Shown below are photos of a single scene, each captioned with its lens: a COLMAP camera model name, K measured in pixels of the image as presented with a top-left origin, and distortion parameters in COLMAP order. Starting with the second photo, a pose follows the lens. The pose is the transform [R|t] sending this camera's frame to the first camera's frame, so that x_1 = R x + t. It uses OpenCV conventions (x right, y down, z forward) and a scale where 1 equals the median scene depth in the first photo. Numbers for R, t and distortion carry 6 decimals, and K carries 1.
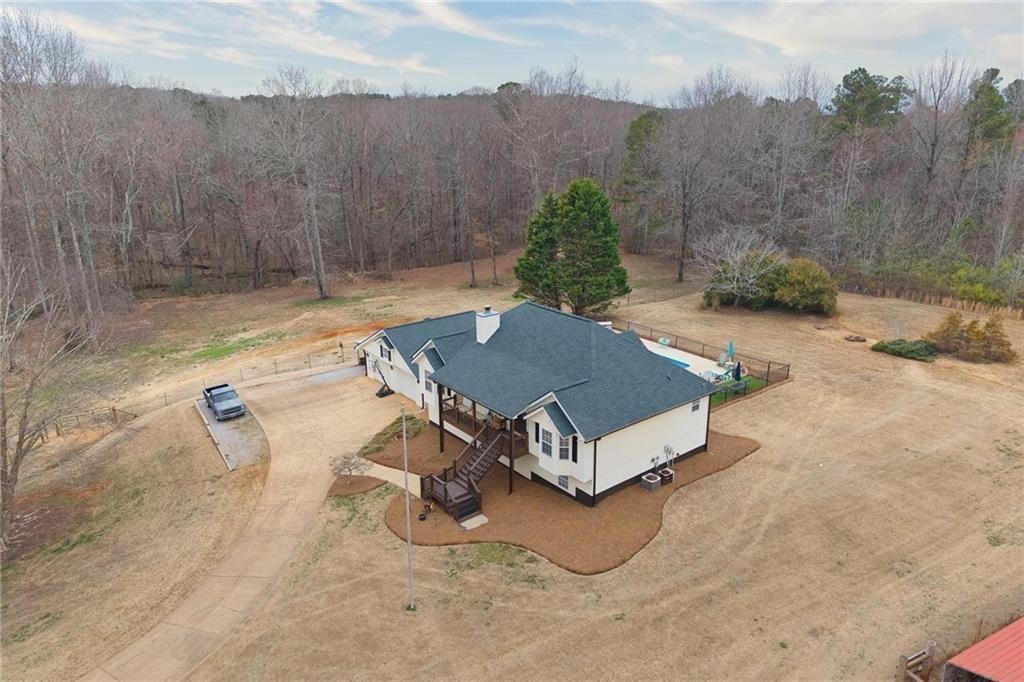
lens RADIAL K [[684.6, 0, 512.0], [0, 684.6, 341.0], [0, 0, 1]] dist [0.048282, -0.052475]
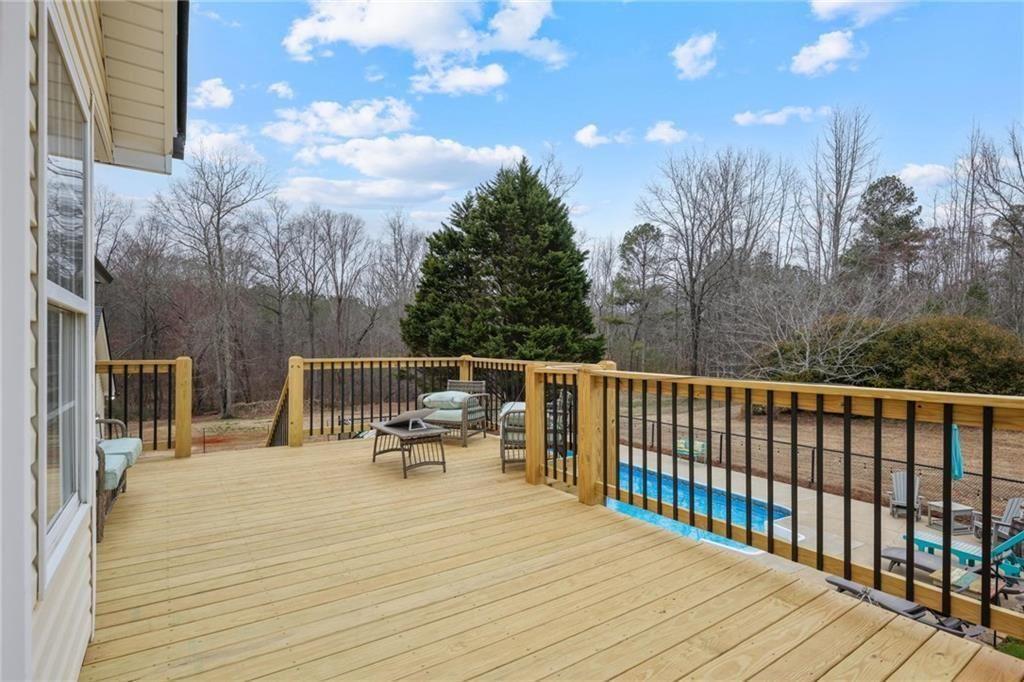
lens RADIAL K [[497.2, 0, 512.0], [0, 497.2, 341.0], [0, 0, 1]] dist [0.010228, -0.000442]
pose [[0.996745, 0.011361, -0.079820, 0.235542], [-0.036261, 0.947409, -0.317964, 0.058992], [0.072010, 0.319824, 0.944737, 1.158146]]
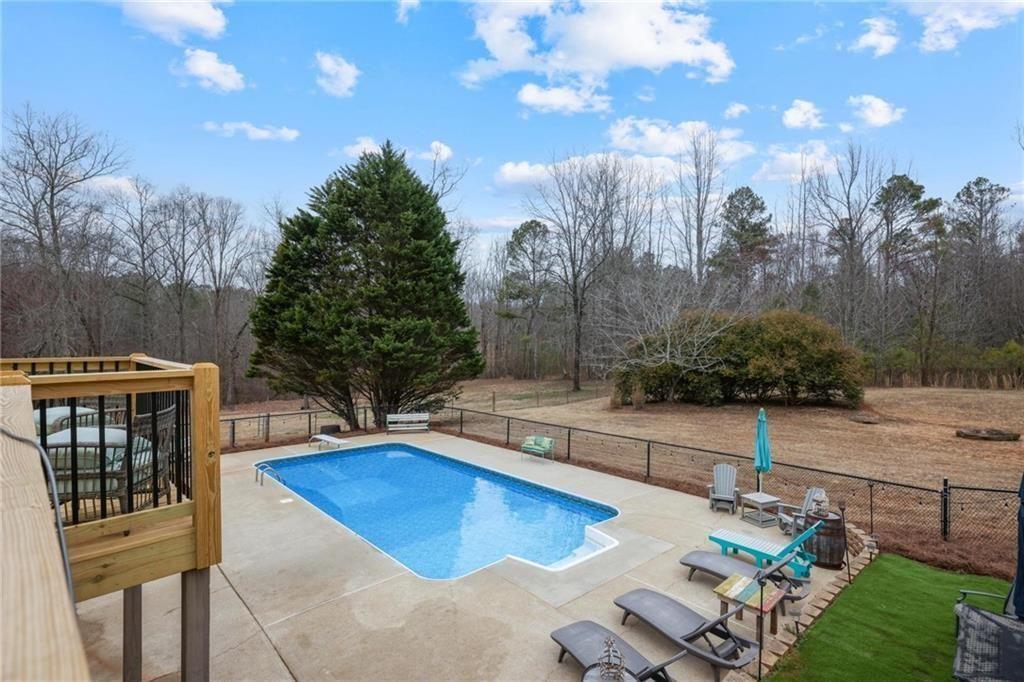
lens RADIAL K [[485.2, 0, 507.1], [0, 485.2, 330.1], [0, 0, 1]] dist [0.002054, -0.000064]
pose [[0.995588, 0.010870, 0.093205, 0.294189], [0.020429, 0.944339, -0.328340, 0.045307], [-0.091586, 0.328796, 0.939950, 1.198517]]
